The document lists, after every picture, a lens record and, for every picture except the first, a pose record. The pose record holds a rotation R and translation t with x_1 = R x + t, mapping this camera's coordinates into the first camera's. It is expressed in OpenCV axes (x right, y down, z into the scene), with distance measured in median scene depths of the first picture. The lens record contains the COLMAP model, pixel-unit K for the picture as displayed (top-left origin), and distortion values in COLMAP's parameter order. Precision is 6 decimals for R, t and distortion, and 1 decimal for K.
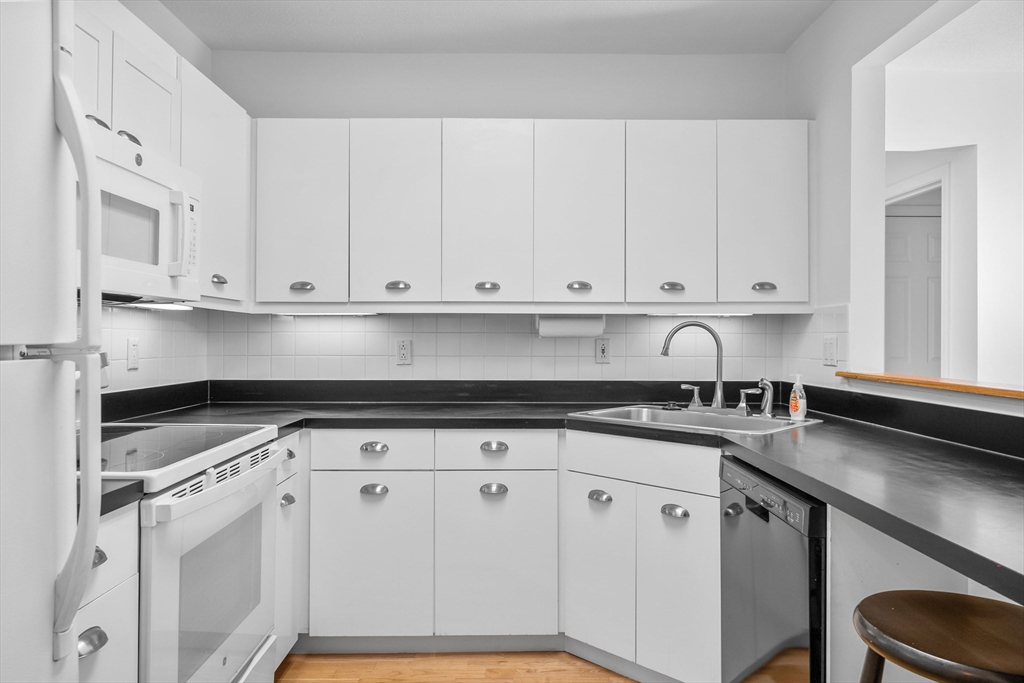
lens RADIAL K [[683.8, 0, 512.7], [0, 683.8, 333.7], [0, 0, 1]] dist [-0.002377, -0.000441]
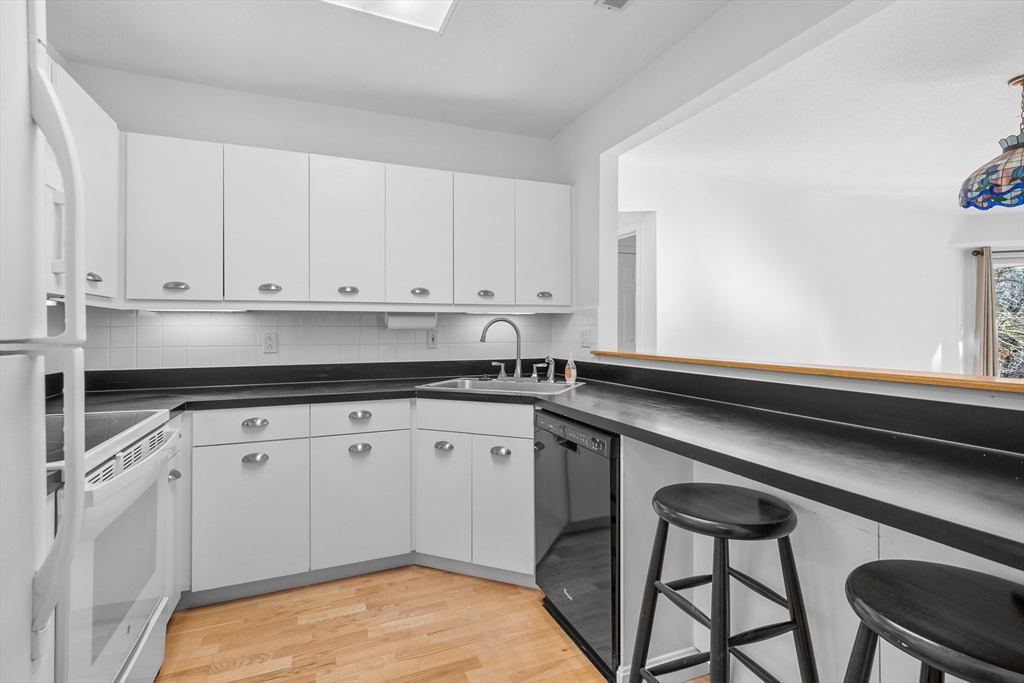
lens RADIAL K [[496.0, 0, 519.3], [0, 496.0, 327.0], [0, 0, 1]] dist [0.001247, 0.000083]
pose [[0.926486, -0.003613, 0.376312, -0.100002], [0.003310, 0.999993, 0.001452, -0.000381], [-0.376315, -0.000099, 0.926492, 0.024137]]
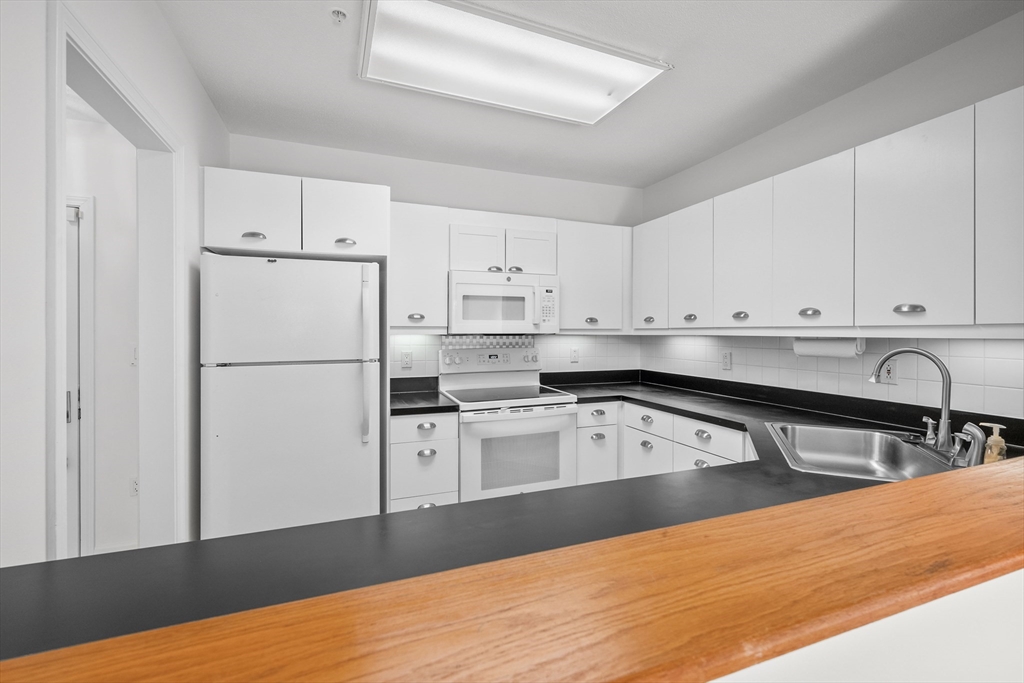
lens RADIAL K [[445.0, 0, 512.3], [0, 445.0, 330.5], [0, 0, 1]] dist [-0.001686, -0.000210]
pose [[0.352700, -0.002208, -0.935734, 0.683077], [0.008262, 0.999966, 0.000755, -0.050050], [0.935700, -0.007997, 0.352706, 0.316362]]
